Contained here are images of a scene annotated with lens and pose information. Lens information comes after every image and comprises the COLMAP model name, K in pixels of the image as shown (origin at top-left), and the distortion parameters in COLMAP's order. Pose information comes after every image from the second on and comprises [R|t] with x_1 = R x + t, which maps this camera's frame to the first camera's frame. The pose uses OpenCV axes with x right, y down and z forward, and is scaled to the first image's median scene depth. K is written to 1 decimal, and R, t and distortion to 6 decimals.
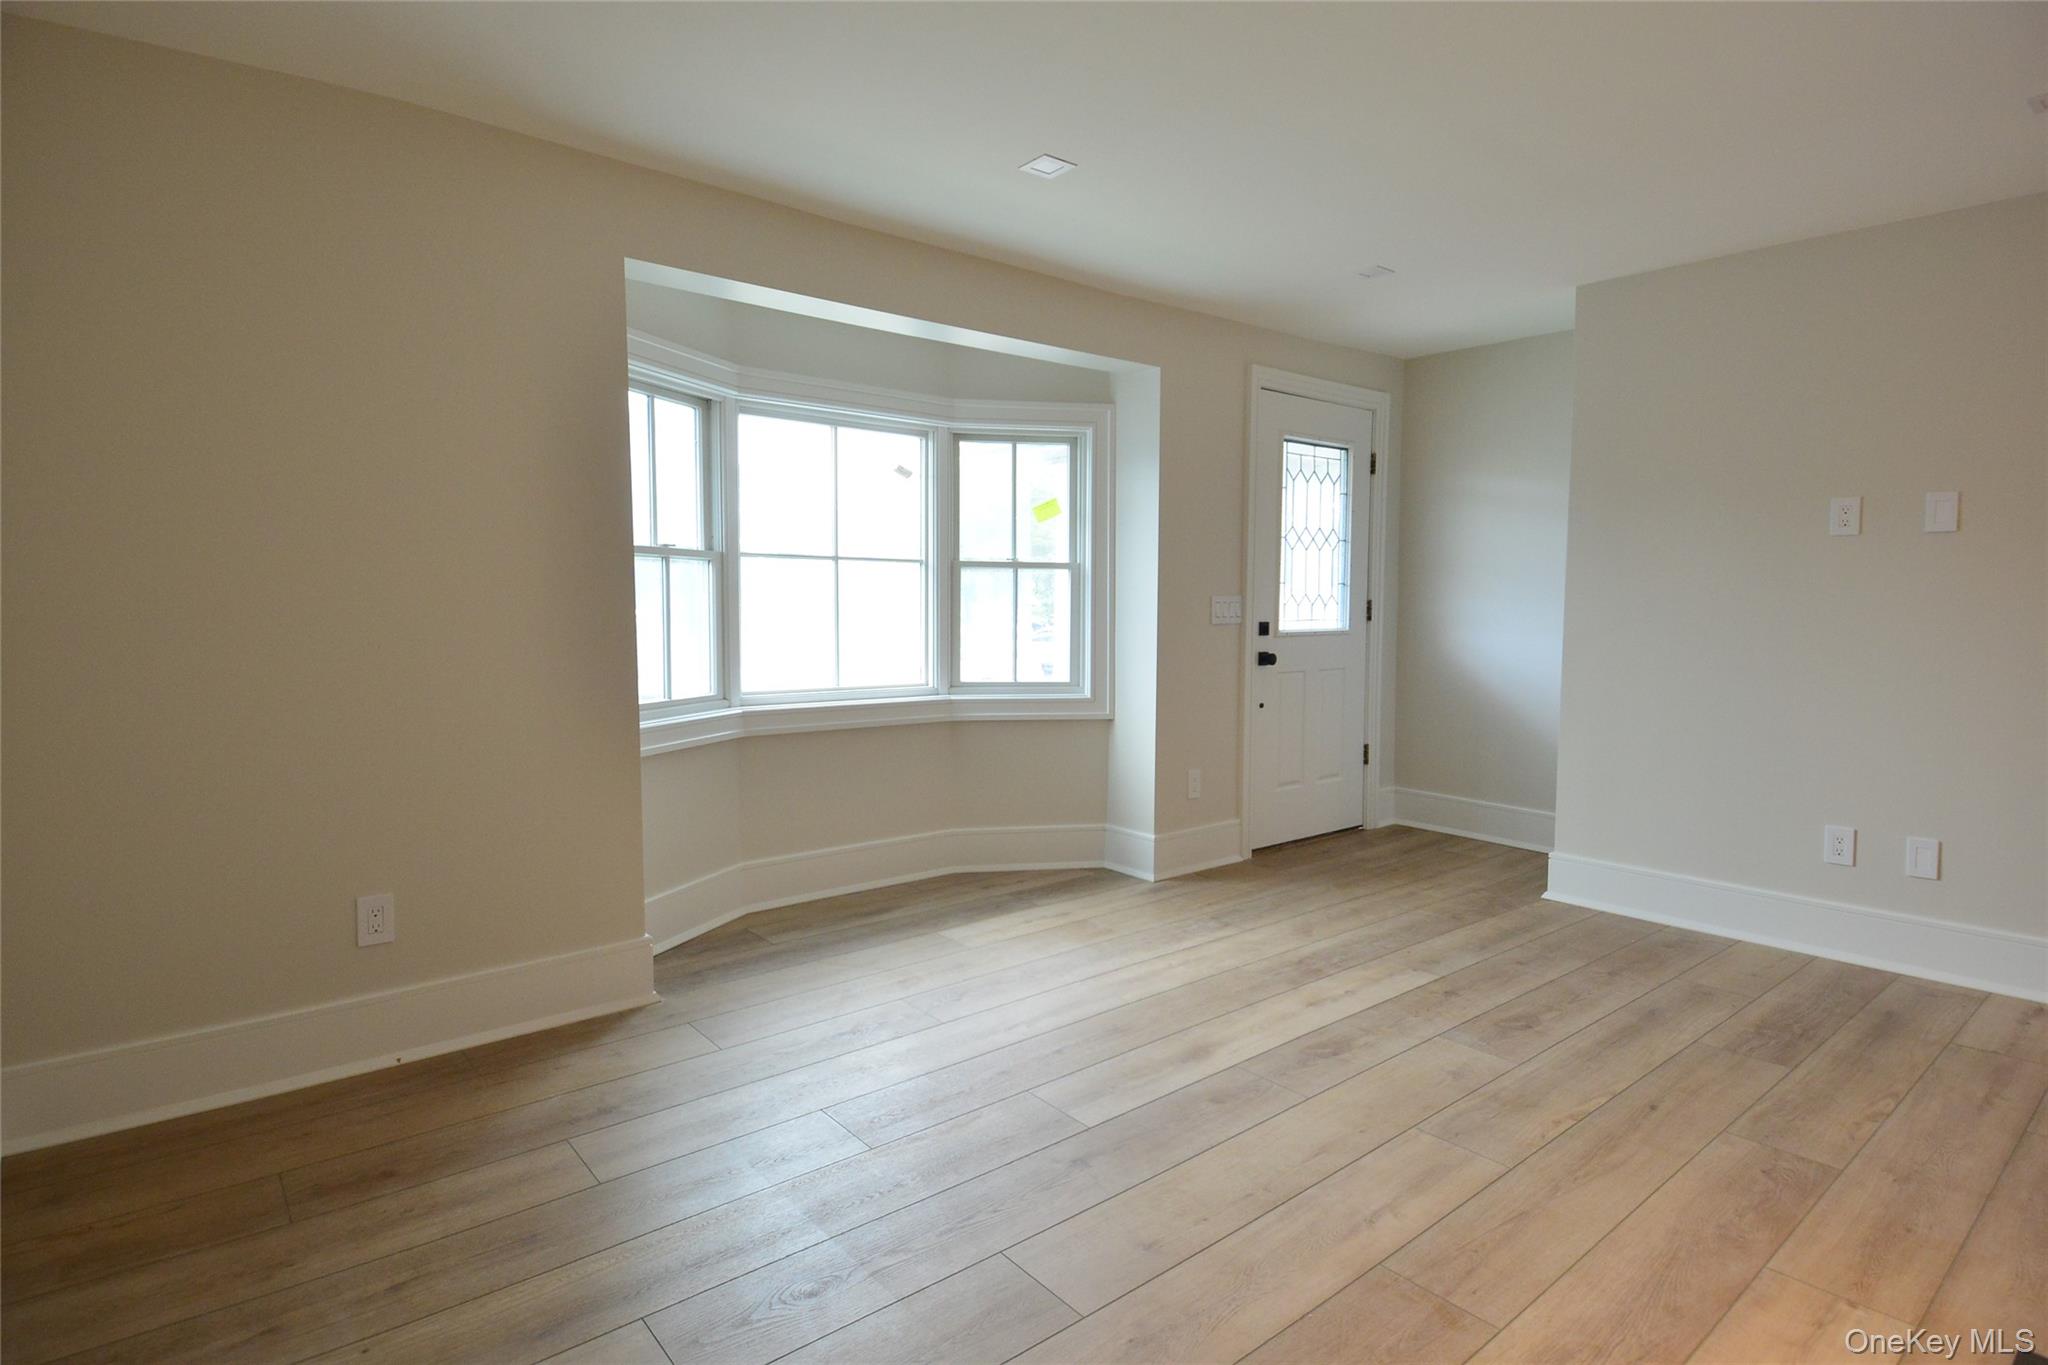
lens RADIAL K [[1058.1, 0, 1029.5], [0, 1058.1, 667.0], [0, 0, 1]] dist [0.054691, -0.058243]
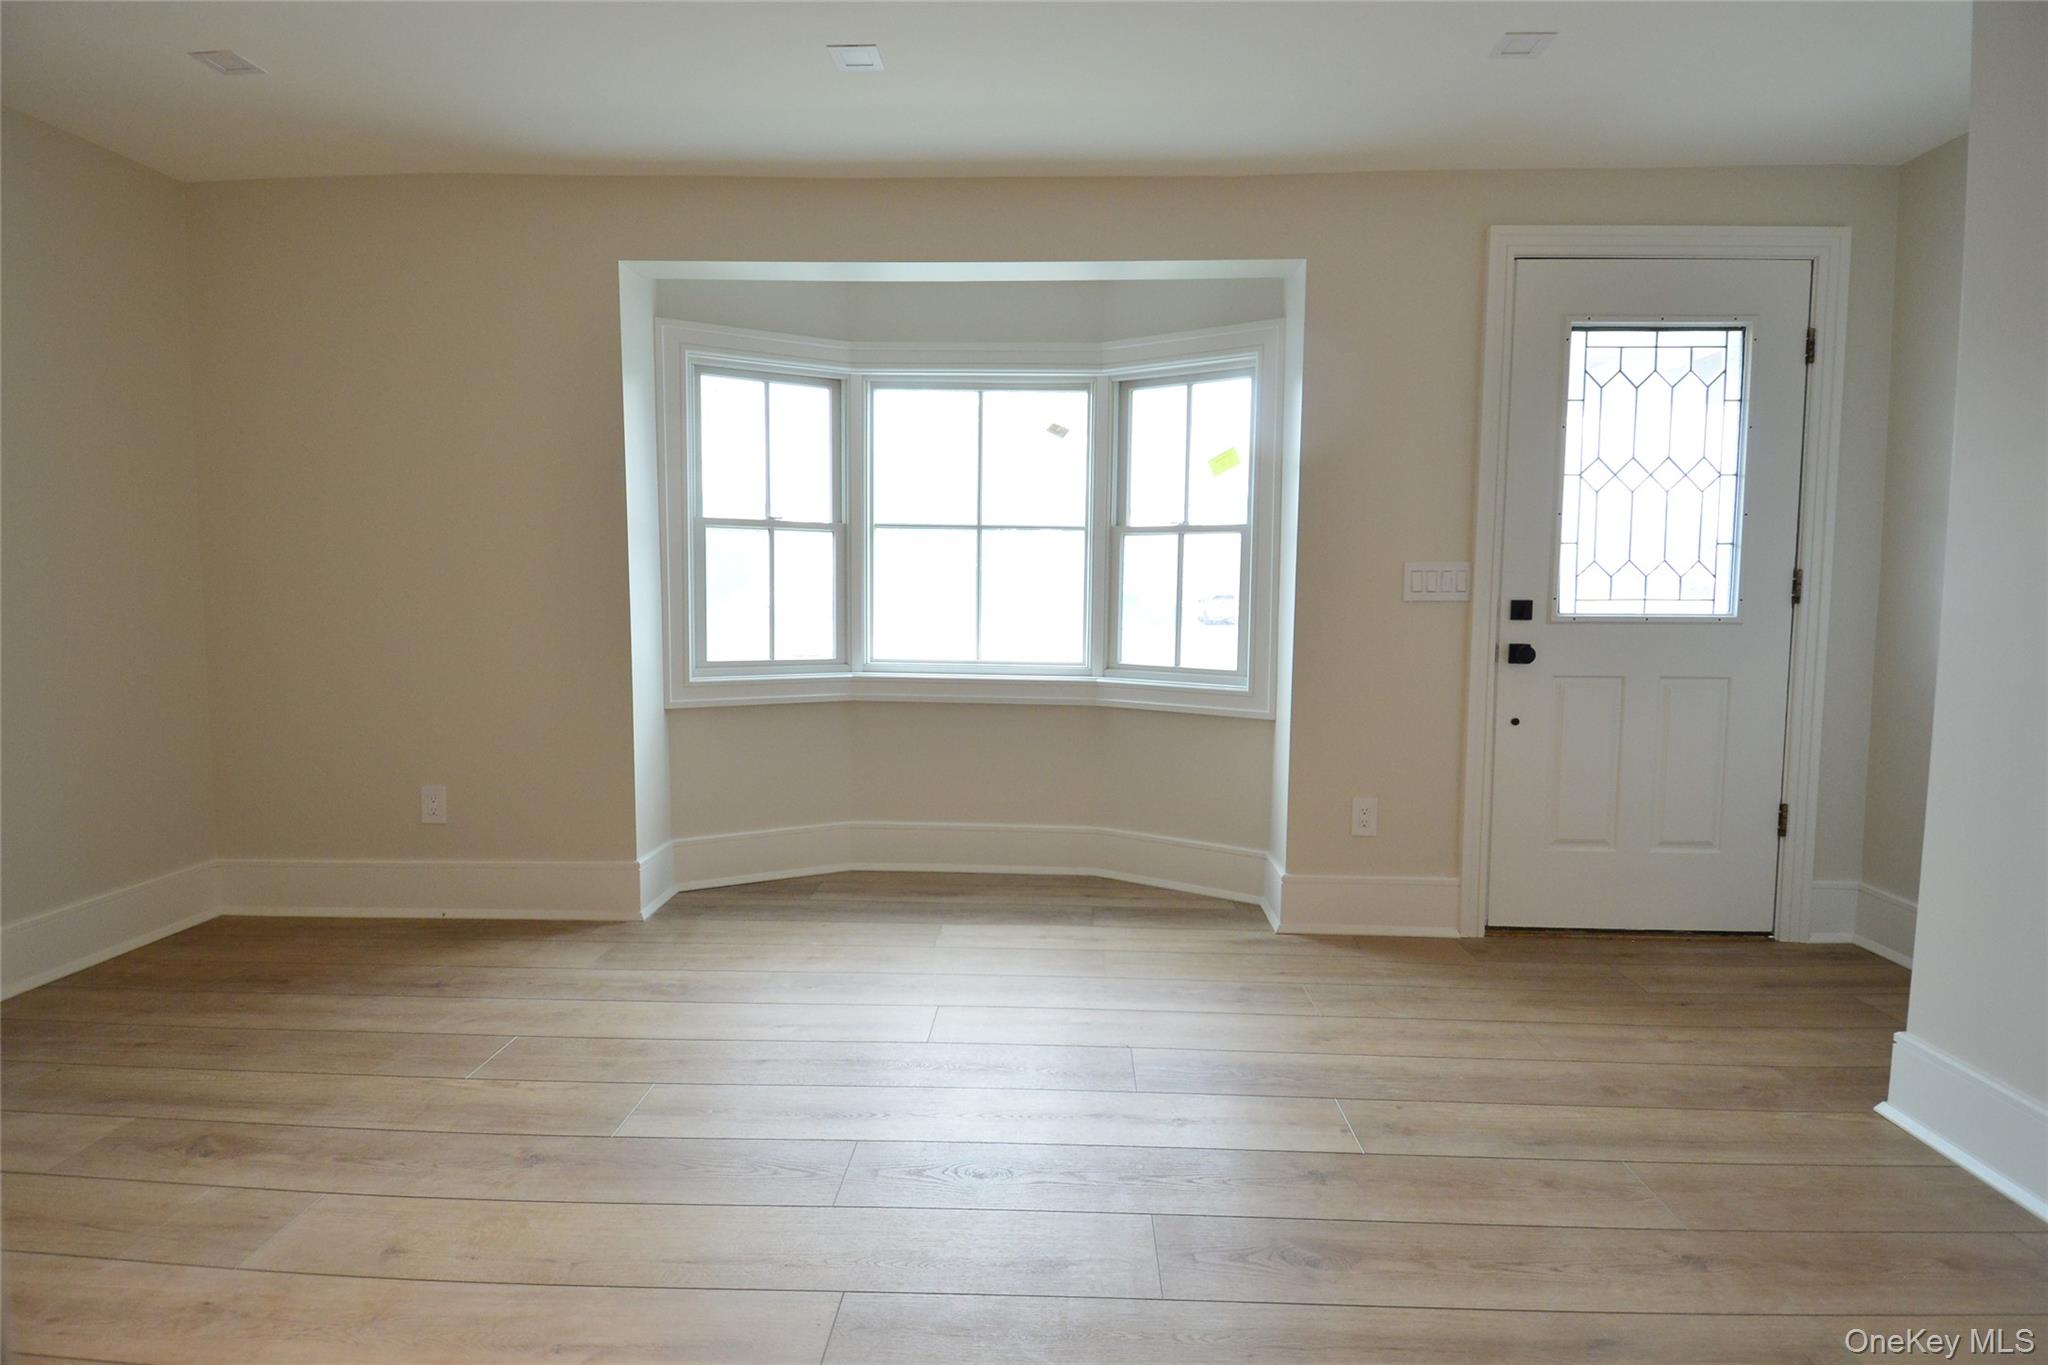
lens RADIAL K [[1058.1, 0, 1029.5], [0, 1058.1, 667.0], [0, 0, 1]] dist [0.054691, -0.058243]
pose [[0.747740, 0.052542, -0.661909, 0.525315], [-0.047987, 0.998534, 0.025055, -0.001652], [0.662255, 0.013028, 0.749165, 0.322843]]
